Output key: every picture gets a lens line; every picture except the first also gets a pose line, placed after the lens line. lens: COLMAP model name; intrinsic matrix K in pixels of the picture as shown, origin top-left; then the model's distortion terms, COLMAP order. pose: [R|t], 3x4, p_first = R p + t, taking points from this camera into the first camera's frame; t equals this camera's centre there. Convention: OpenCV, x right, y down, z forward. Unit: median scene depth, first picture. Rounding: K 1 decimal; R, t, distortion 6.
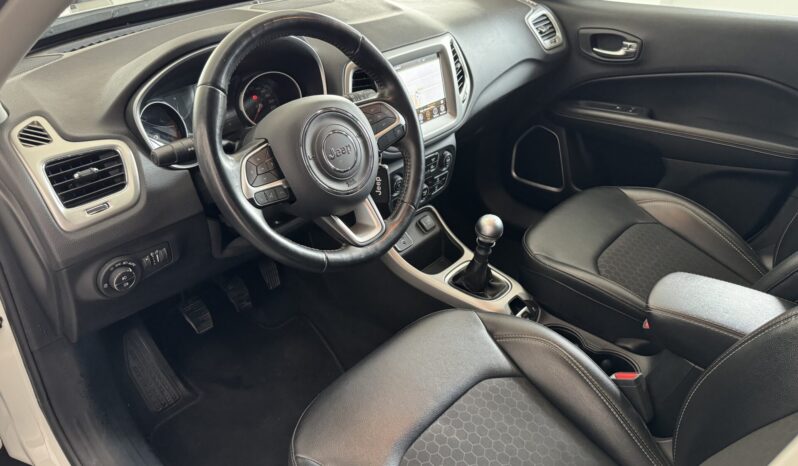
lens RADIAL K [[556.7, 0, 399.0], [0, 556.7, 233.0], [0, 0, 1]] dist [0.133976, -0.251263]
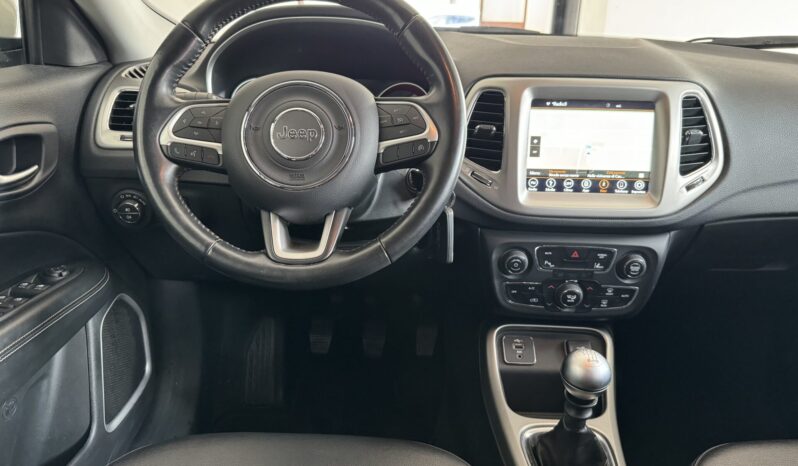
lens RADIAL K [[556.7, 0, 399.0], [0, 556.7, 233.0], [0, 0, 1]] dist [0.133976, -0.251263]
pose [[0.649307, 0.281259, -0.706607, 0.381348], [-0.420797, 0.906790, -0.025733, -0.041385], [0.633507, 0.314047, 0.707138, 0.394498]]
